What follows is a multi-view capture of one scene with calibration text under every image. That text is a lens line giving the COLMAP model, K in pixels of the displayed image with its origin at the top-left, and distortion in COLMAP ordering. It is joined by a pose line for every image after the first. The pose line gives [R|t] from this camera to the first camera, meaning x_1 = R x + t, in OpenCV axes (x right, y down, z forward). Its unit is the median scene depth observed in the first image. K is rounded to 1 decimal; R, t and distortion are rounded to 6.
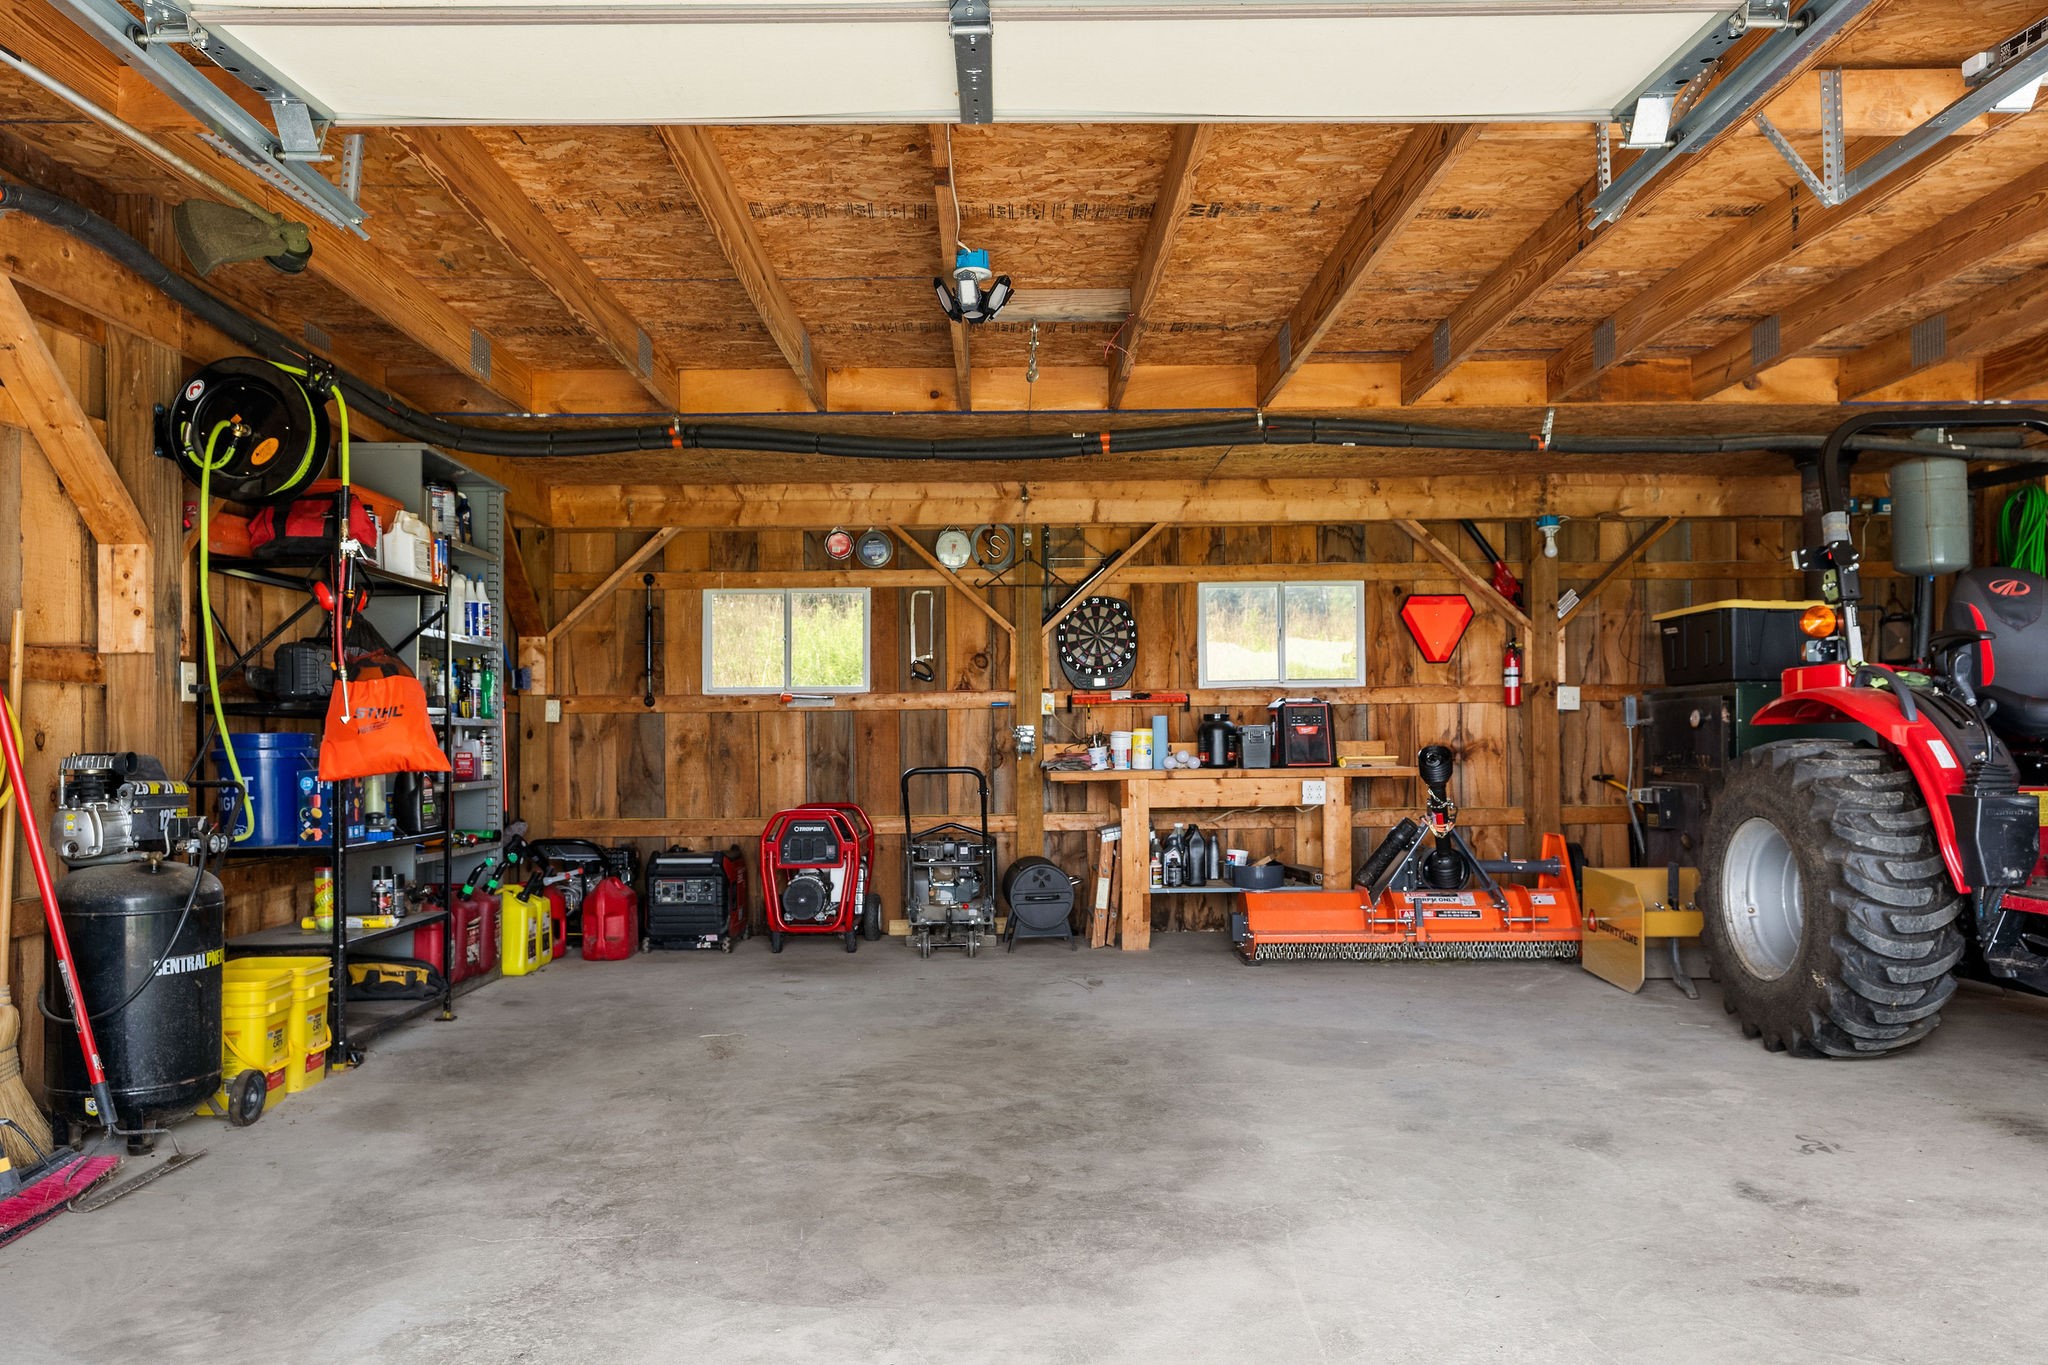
lens RADIAL K [[1518.0, 0, 1024.0], [0, 1518.0, 682.5], [0, 0, 1]] dist [0.033160, -0.000350]
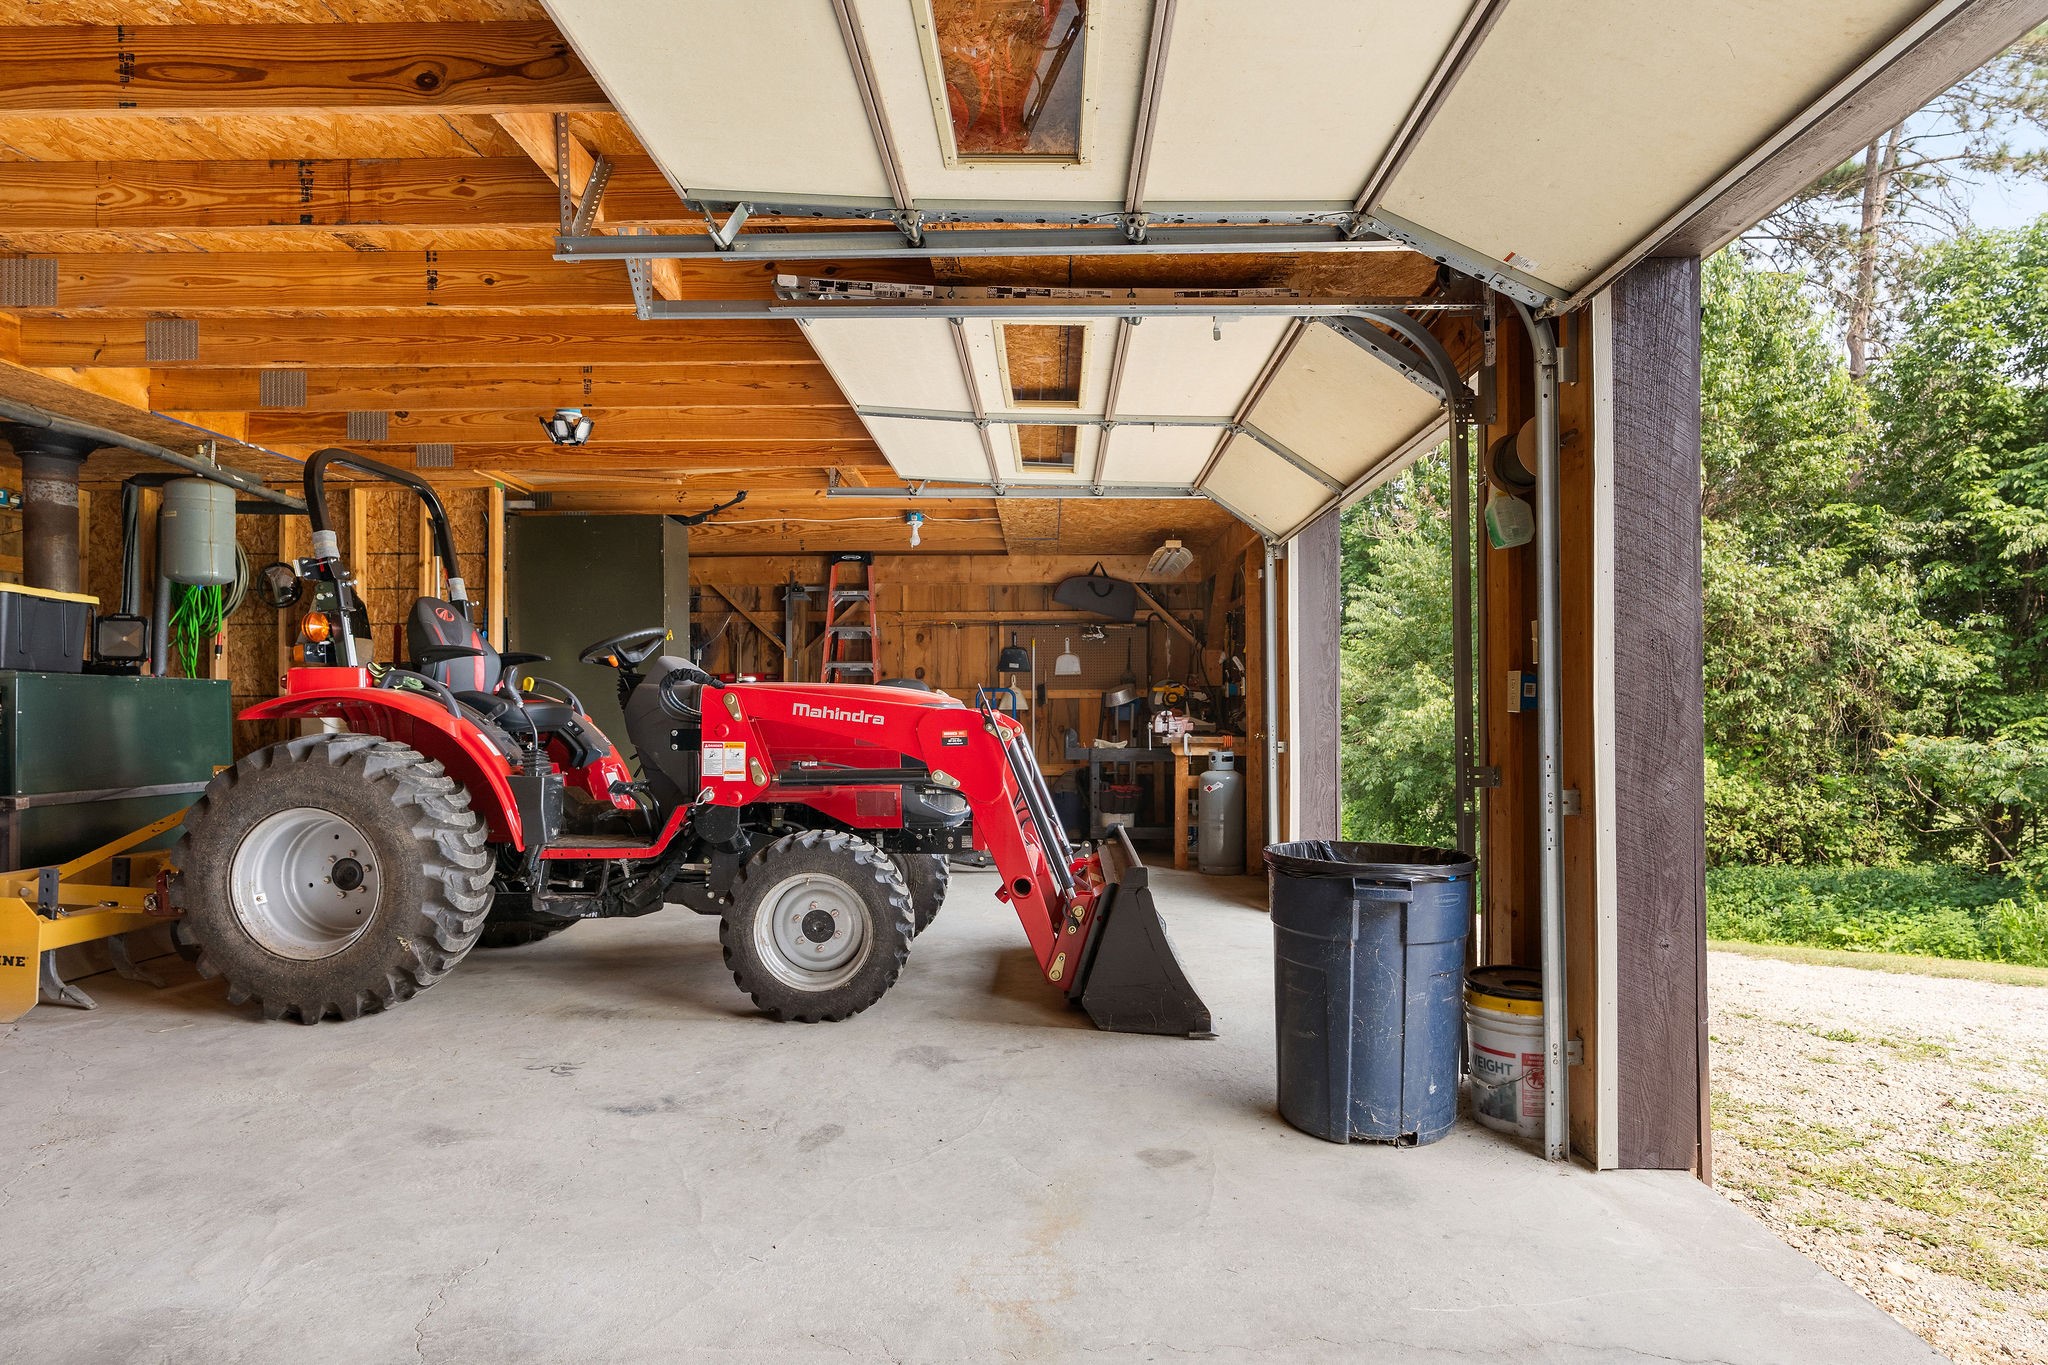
lens RADIAL K [[1124.9, 0, 1070.8], [0, 1124.9, 677.4], [0, 0, 1]] dist [0.000617, -0.000253]
pose [[0.007026, 0.042567, 0.999069, -0.366238], [-0.035663, 0.998469, -0.042291, 0.015174], [-0.999339, -0.035333, 0.008533, 0.571717]]
